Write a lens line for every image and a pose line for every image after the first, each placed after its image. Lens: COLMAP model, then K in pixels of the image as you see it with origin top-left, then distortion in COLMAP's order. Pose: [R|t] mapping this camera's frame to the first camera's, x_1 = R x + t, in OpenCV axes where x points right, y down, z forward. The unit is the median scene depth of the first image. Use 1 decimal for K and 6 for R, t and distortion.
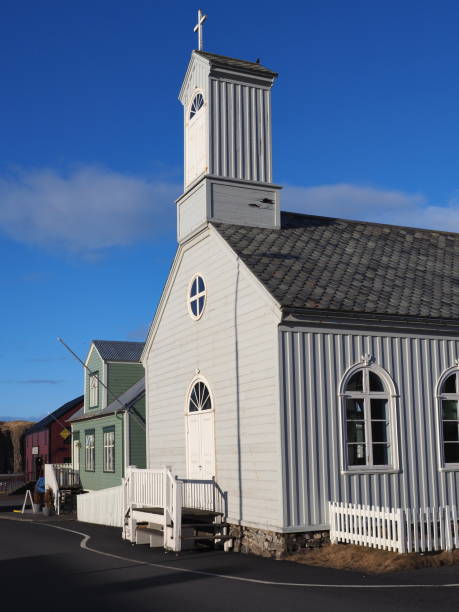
lens RADIAL K [[778.2, 0, 229.5], [0, 778.2, 306.0], [0, 0, 1]] dist [0.095832, -0.019944]
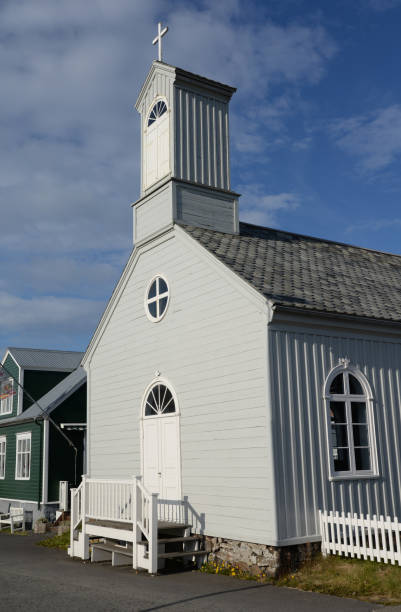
lens RADIAL K [[653.3, 0, 207.0], [0, 653.3, 282.0], [0, 0, 1]] dist [0.083770, 0.025587]
pose [[0.983876, 0.036673, 0.175051, -0.135101], [-0.024043, 0.996988, -0.073737, 0.029513], [-0.177228, 0.068339, 0.981794, 0.180889]]
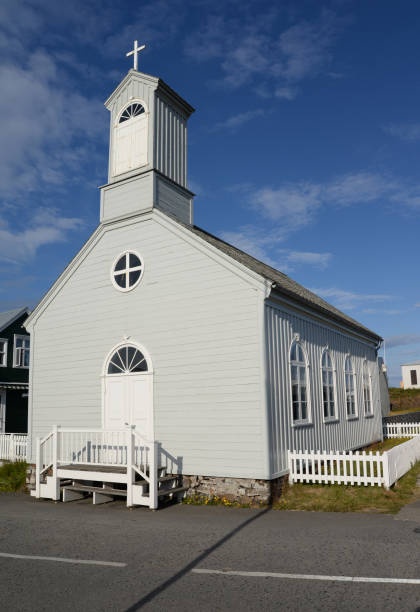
lens RADIAL K [[474.3, 0, 210.4], [0, 474.3, 296.5], [0, 0, 1]] dist [-0.052194, 0.001723]
pose [[0.814854, 0.131088, 0.564650, -0.347707], [-0.098845, 0.991250, -0.087482, 0.077516], [-0.571177, 0.015472, 0.820681, 0.400305]]
